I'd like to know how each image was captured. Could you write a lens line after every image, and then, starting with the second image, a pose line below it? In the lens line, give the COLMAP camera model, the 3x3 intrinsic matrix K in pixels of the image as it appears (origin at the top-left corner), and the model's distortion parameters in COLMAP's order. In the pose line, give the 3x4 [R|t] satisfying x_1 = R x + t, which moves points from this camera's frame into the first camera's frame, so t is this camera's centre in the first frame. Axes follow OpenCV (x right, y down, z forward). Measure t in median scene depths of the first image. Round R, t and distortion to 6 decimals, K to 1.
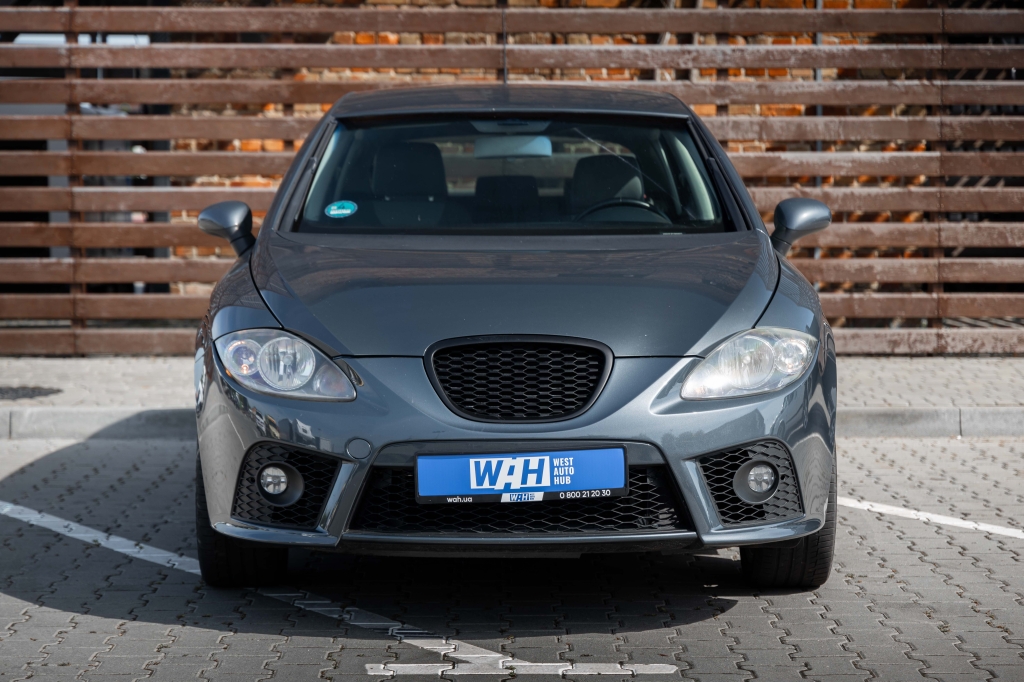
lens RADIAL K [[2441.4, 0, 515.0], [0, 2441.4, 320.4], [0, 0, 1]] dist [-0.002910, 0.127380]
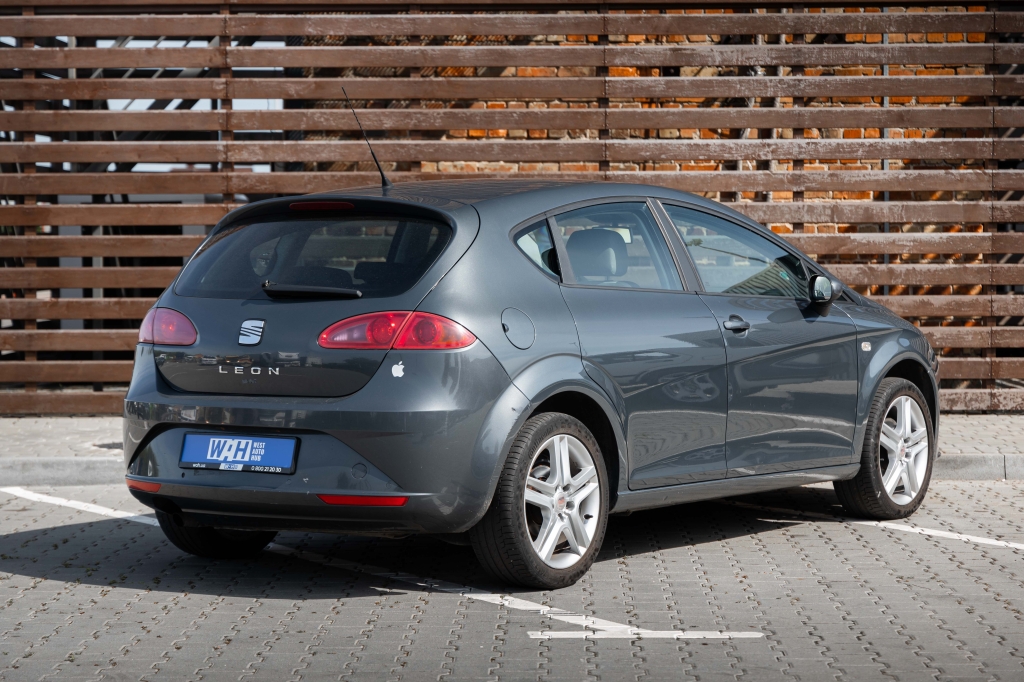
lens RADIAL K [[2449.0, 0, 512.0], [0, 2449.0, 341.0], [0, 0, 1]] dist [0.012023, -0.116374]
pose [[0.999452, -0.002546, -0.033016, -0.010784], [0.001852, 0.999777, -0.021018, 0.004840], [0.033062, 0.020945, 0.999234, -0.141942]]
